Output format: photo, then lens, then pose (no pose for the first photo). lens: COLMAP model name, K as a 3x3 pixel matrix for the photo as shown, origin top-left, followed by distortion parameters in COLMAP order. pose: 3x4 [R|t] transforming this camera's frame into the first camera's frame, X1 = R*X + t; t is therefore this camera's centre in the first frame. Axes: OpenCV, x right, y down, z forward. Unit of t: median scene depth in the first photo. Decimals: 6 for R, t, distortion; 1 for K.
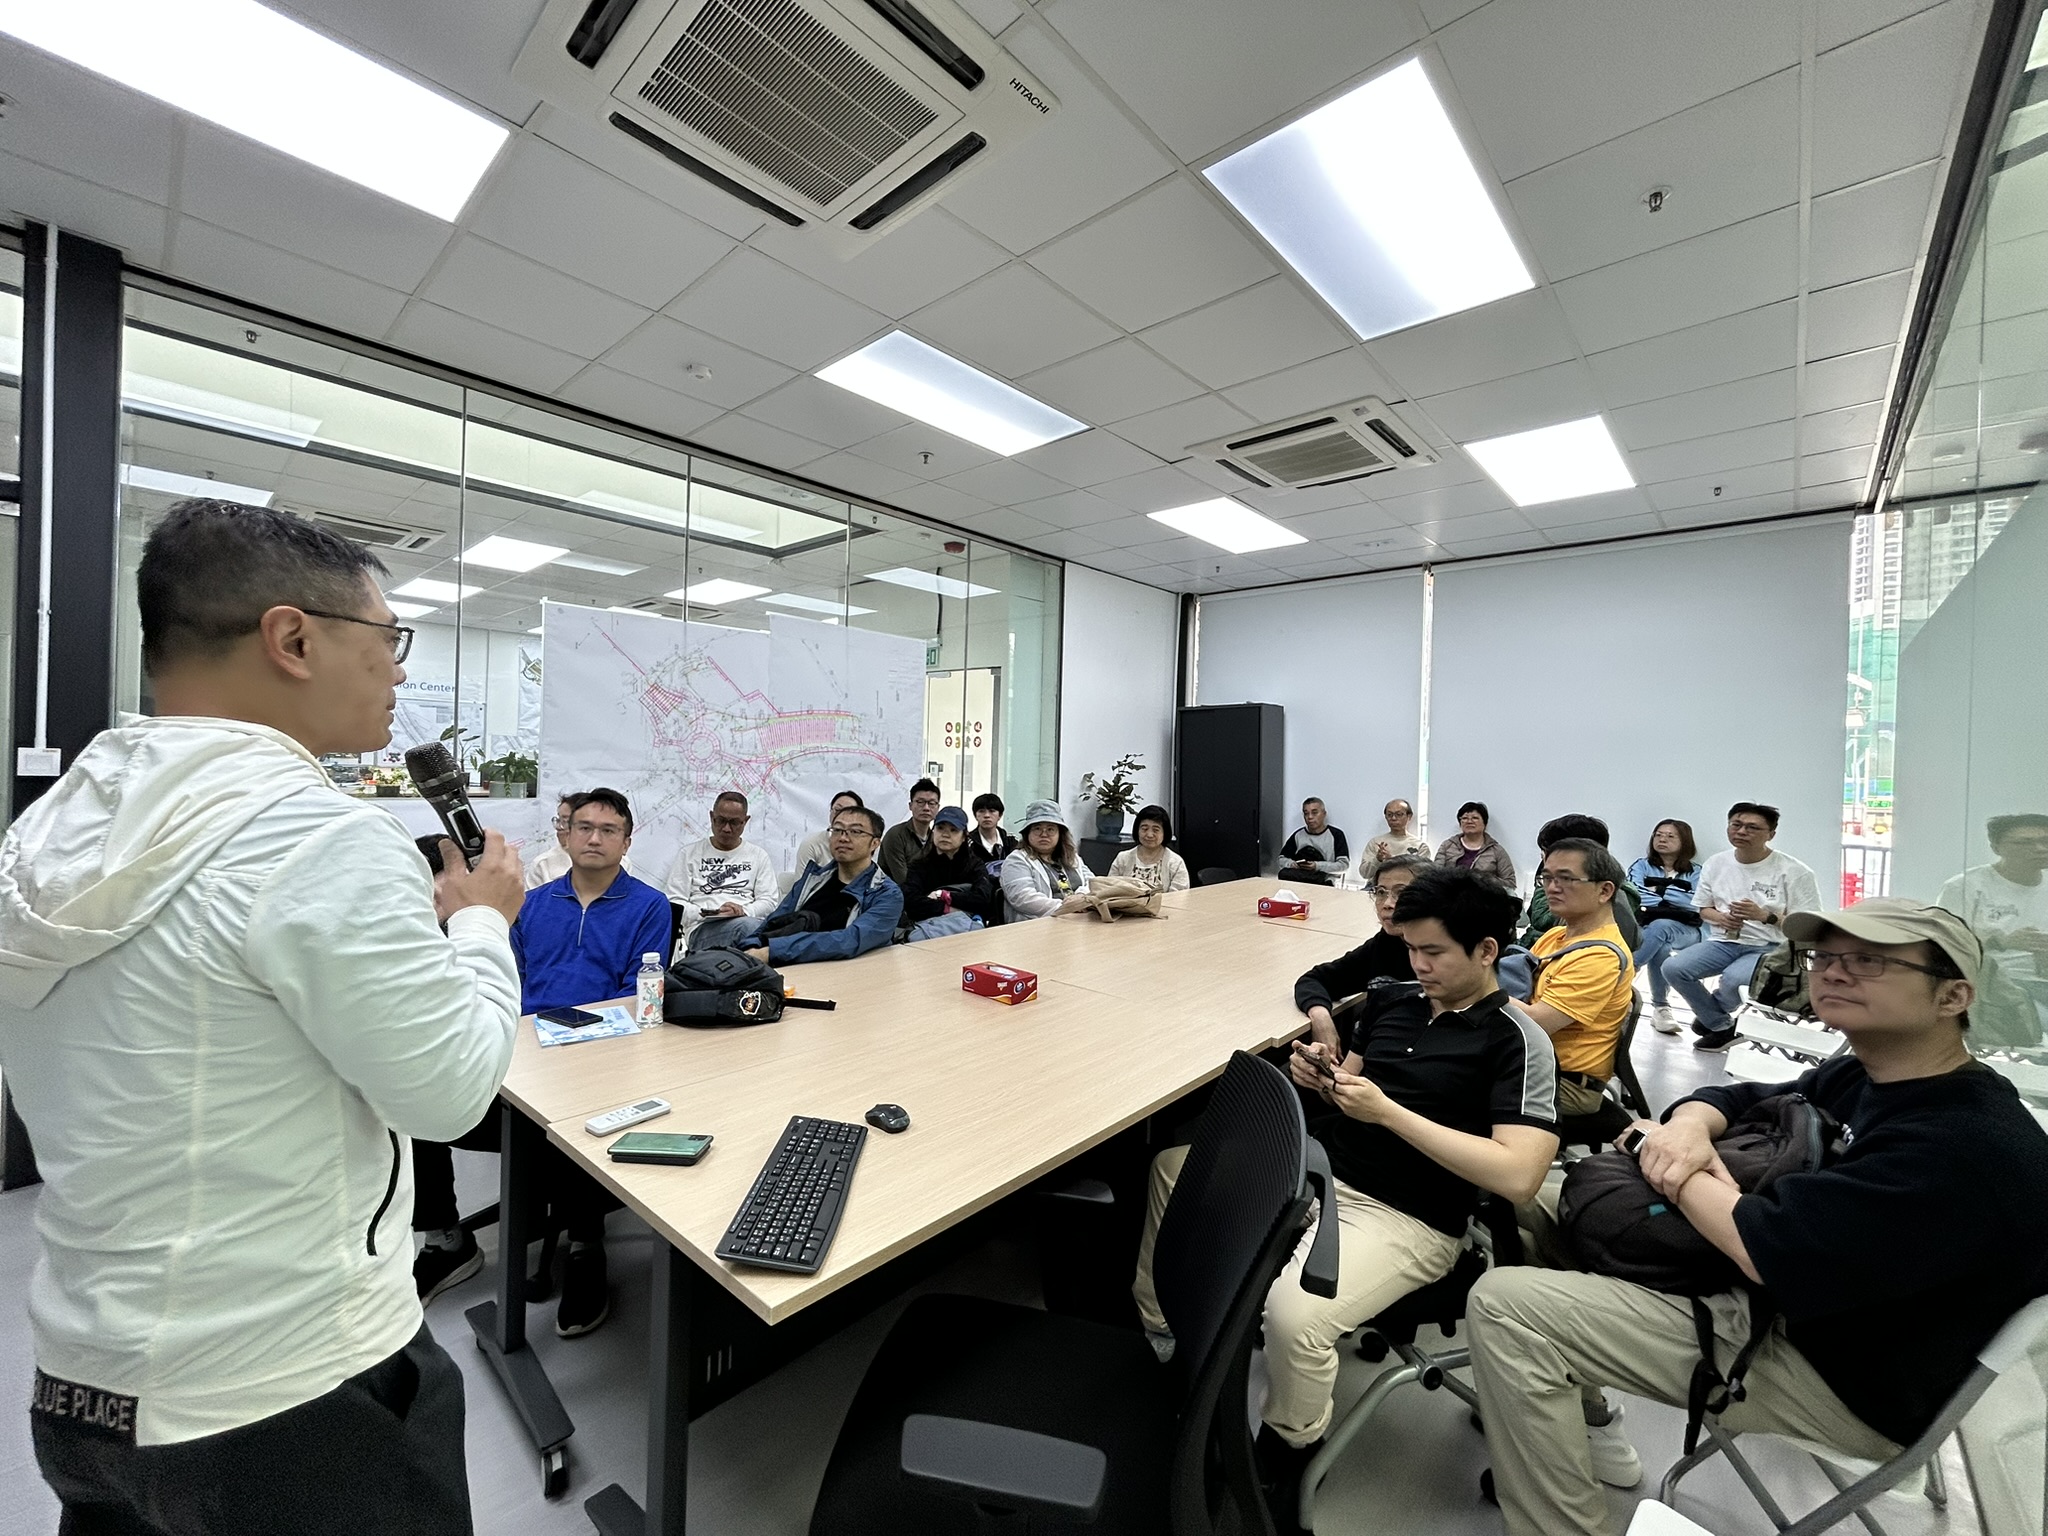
lens RADIAL K [[832.6, 0, 1024.0], [0, 832.6, 768.0], [0, 0, 1]] dist [-0.002928, 0.000340]
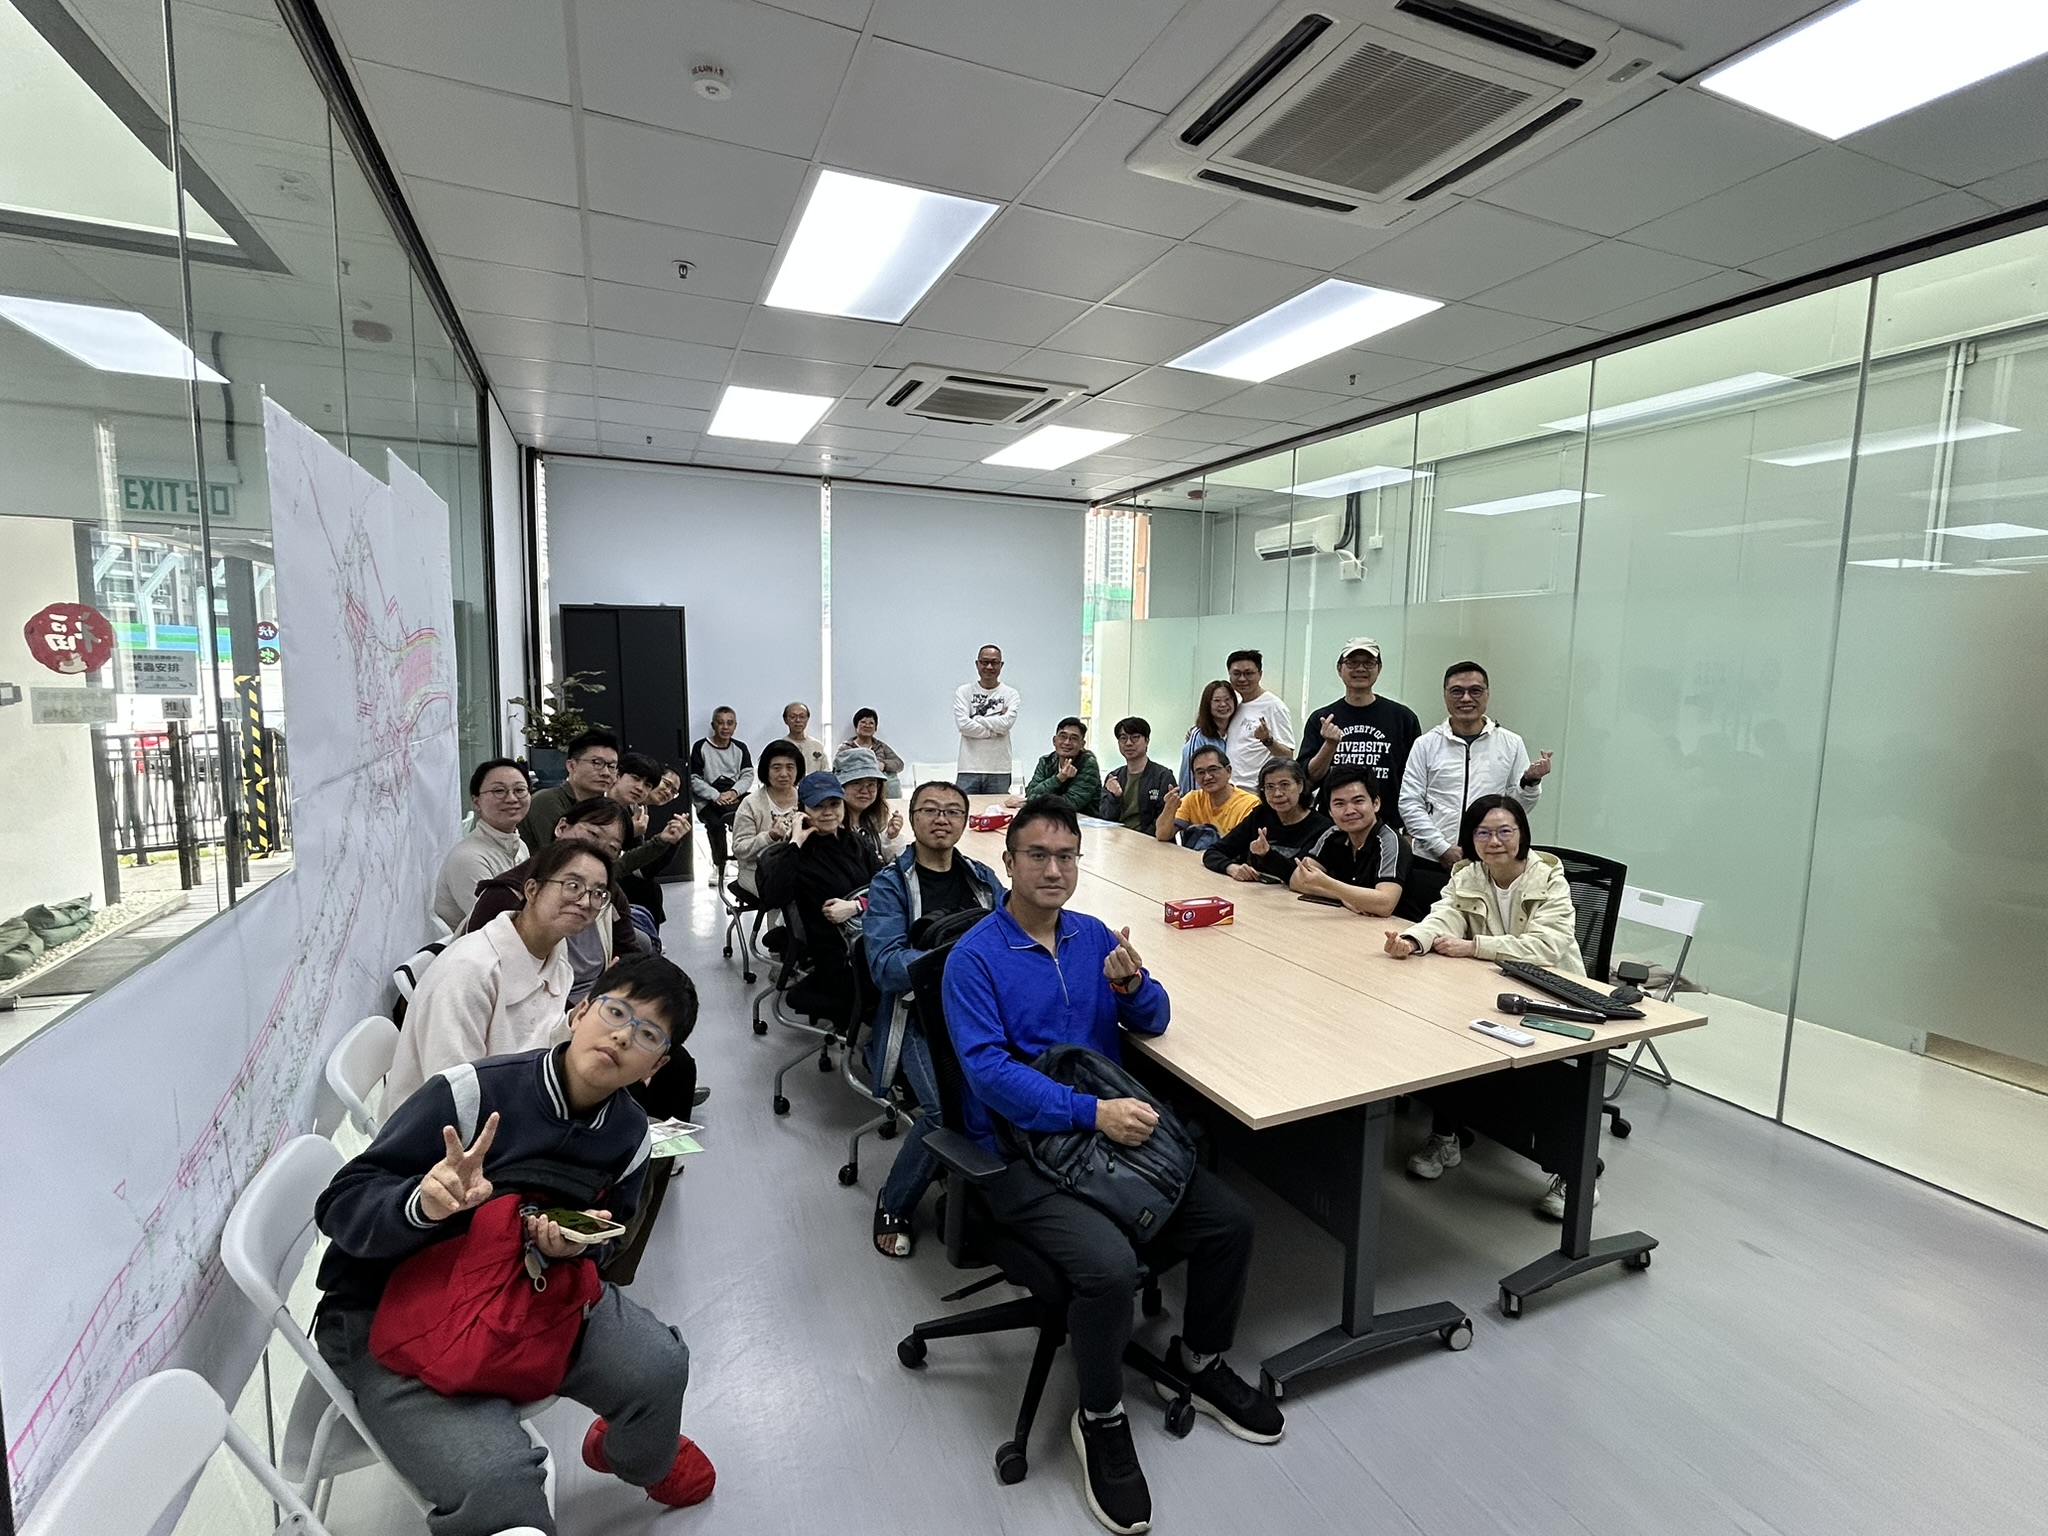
lens RADIAL K [[966.0, 0, 1024.0], [0, 966.0, 768.0], [0, 0, 1]] dist [0.017280, 0.000198]
pose [[0.409792, -0.117515, 0.904578, -0.709095], [-0.004621, 0.991387, 0.130886, -0.064380], [-0.912167, -0.057816, 0.405720, 0.361655]]
